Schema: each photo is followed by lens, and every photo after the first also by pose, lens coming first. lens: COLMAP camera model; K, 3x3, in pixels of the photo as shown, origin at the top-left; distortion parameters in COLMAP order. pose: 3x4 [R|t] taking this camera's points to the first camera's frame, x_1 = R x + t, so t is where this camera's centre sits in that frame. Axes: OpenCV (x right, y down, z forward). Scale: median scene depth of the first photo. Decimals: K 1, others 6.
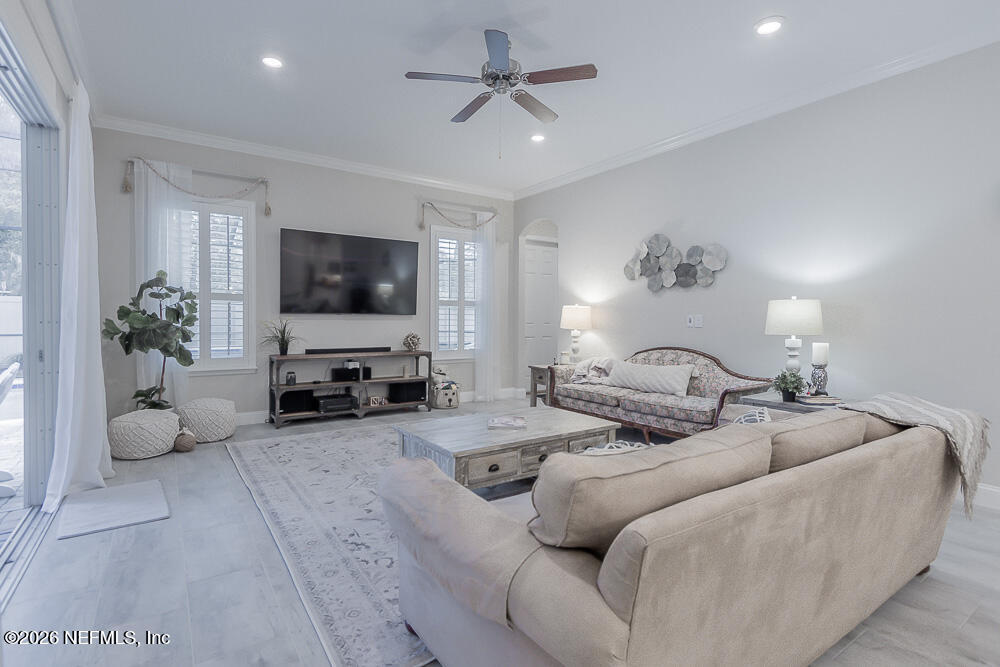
lens RADIAL K [[484.1, 0, 501.0], [0, 484.1, 329.2], [0, 0, 1]] dist [0.004810, -0.001826]
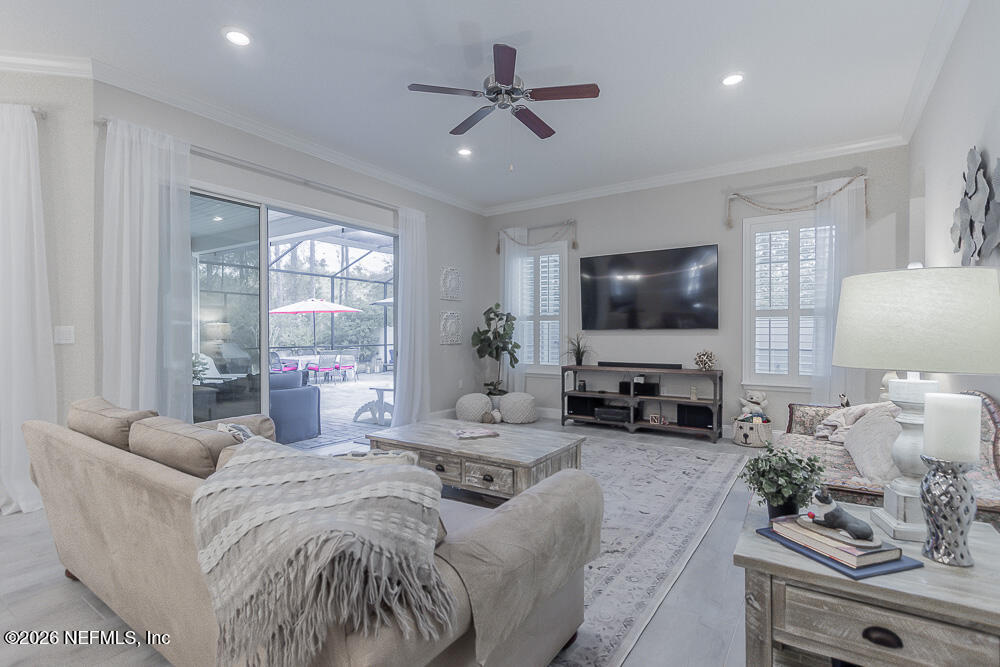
lens RADIAL K [[484.1, 0, 496.2], [0, 484.1, 338.7], [0, 0, 1]] dist [0.004810, -0.001826]
pose [[0.359457, 0.002357, -0.933159, 0.598423], [-0.015811, 0.999869, -0.003565, -0.003992], [0.933028, 0.016036, 0.359447, 0.403160]]
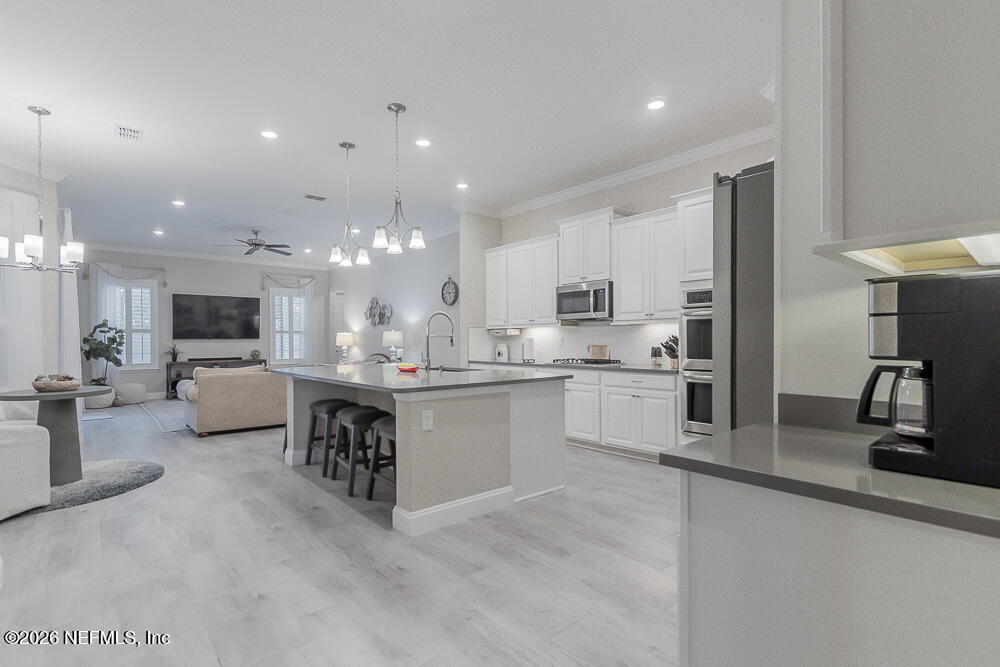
lens RADIAL K [[478.0, 0, 497.7], [0, 478.0, 339.9], [0, 0, 1]] dist [0.012239, -0.000275]
pose [[0.994551, -0.013848, 0.103329, 0.624123], [0.015930, 0.999686, -0.019352, 0.026301], [-0.103028, 0.020892, 0.994459, -1.011053]]
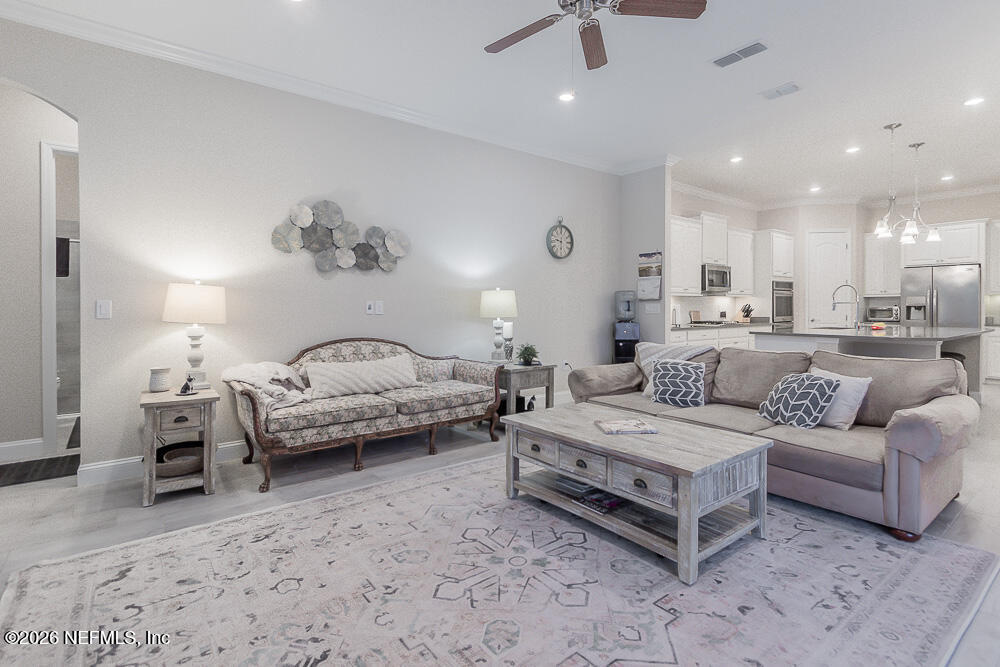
lens RADIAL K [[484.1, 0, 498.8], [0, 484.1, 313.6], [0, 0, 1]] dist [0.004810, -0.001826]
pose [[-0.051497, -0.020905, 0.998454, -0.498699], [0.023970, 0.999467, 0.022162, -0.019416], [-0.998385, 0.025074, -0.050969, 0.758677]]
